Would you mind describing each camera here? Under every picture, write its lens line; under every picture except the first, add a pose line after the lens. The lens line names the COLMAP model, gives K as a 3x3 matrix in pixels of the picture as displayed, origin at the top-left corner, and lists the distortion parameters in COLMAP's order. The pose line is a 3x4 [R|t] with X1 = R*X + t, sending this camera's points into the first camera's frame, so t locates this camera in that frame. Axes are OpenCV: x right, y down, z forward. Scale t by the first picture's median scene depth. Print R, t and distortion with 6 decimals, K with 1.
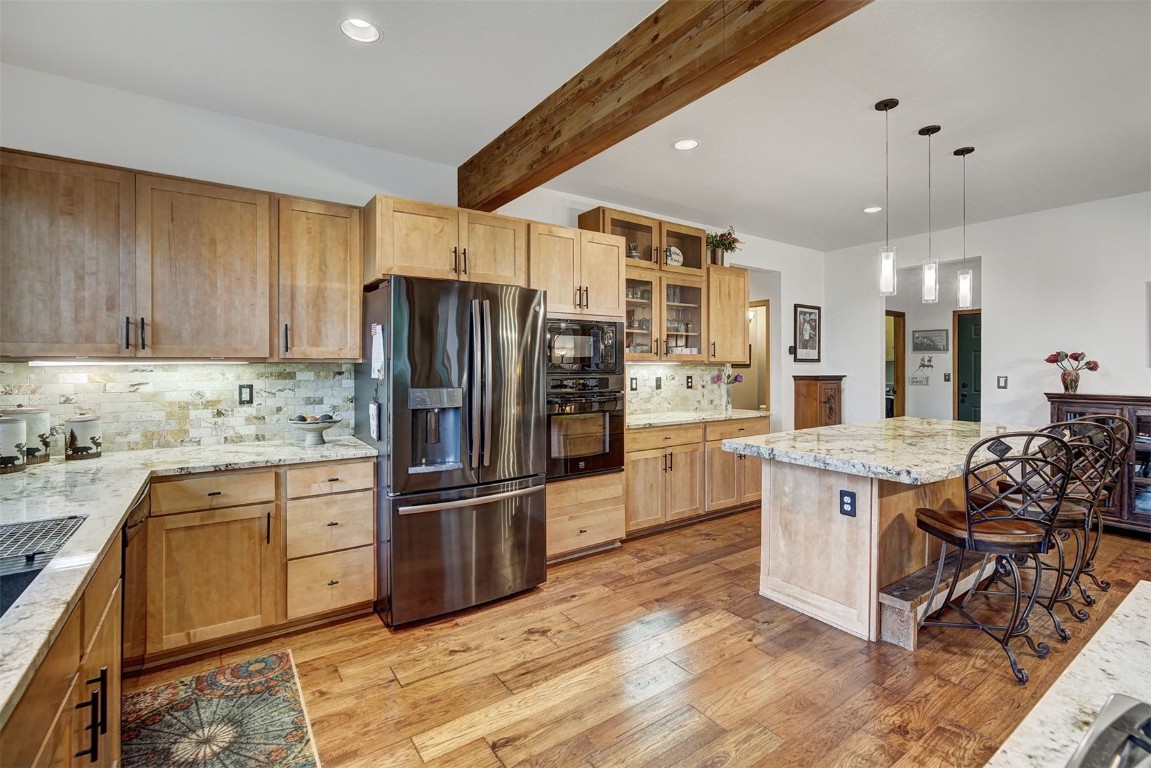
lens RADIAL K [[519.6, 0, 576.7], [0, 519.6, 366.7], [0, 0, 1]] dist [-0.006144, 0.001437]
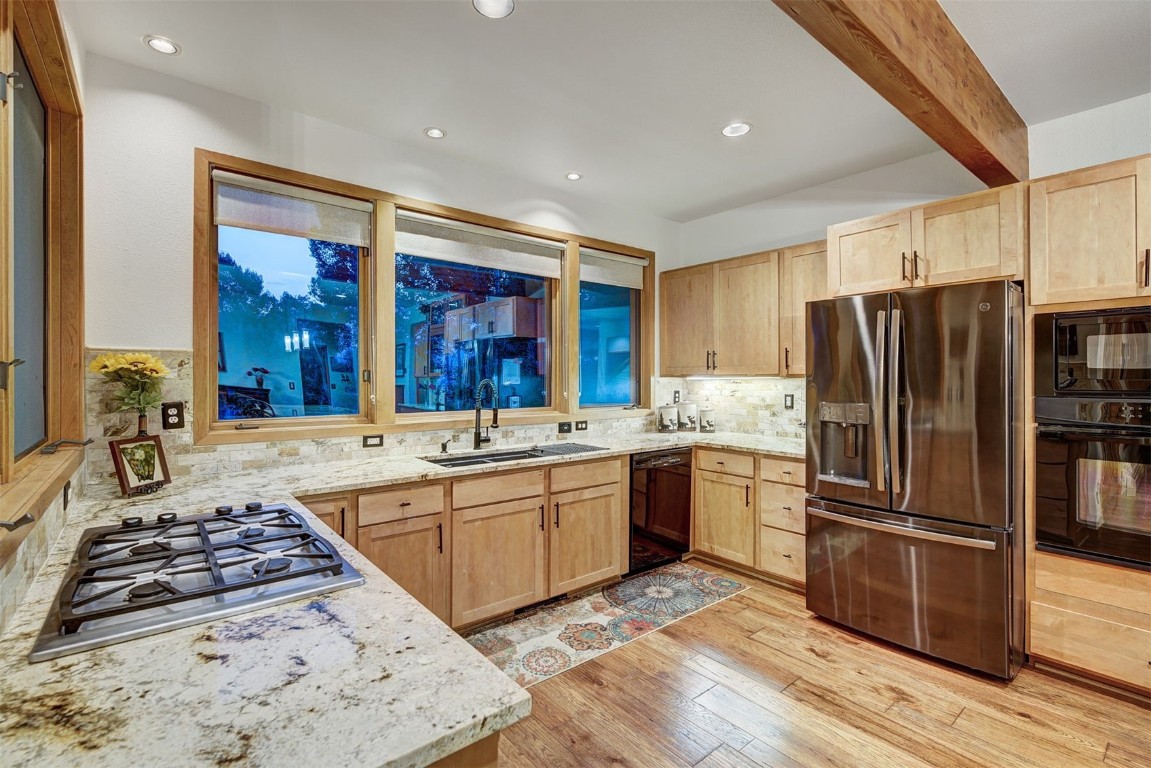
lens RADIAL K [[519.6, 0, 578.9], [0, 519.6, 375.2], [0, 0, 1]] dist [-0.006144, 0.001437]
pose [[0.086860, -0.000223, -0.996220, 0.700578], [0.000391, 1.000000, -0.000190, -0.014611], [0.996220, -0.000373, 0.086860, 0.383864]]
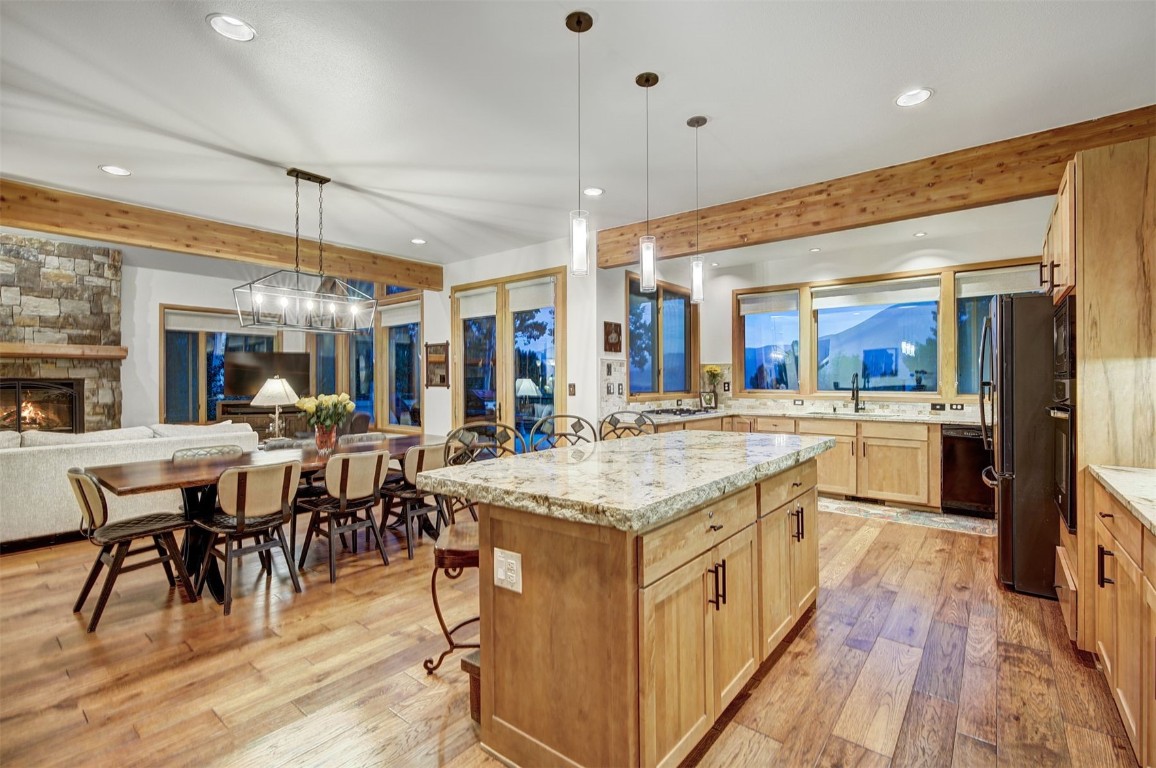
lens RADIAL K [[521.8, 0, 579.7], [0, 521.8, 378.9], [0, 0, 1]] dist [-0.006144, 0.001437]
pose [[-0.960129, 0.004563, -0.279521, 1.152600], [0.005623, 0.999980, -0.002991, 0.019698], [0.279502, -0.004443, -0.960135, 1.996232]]
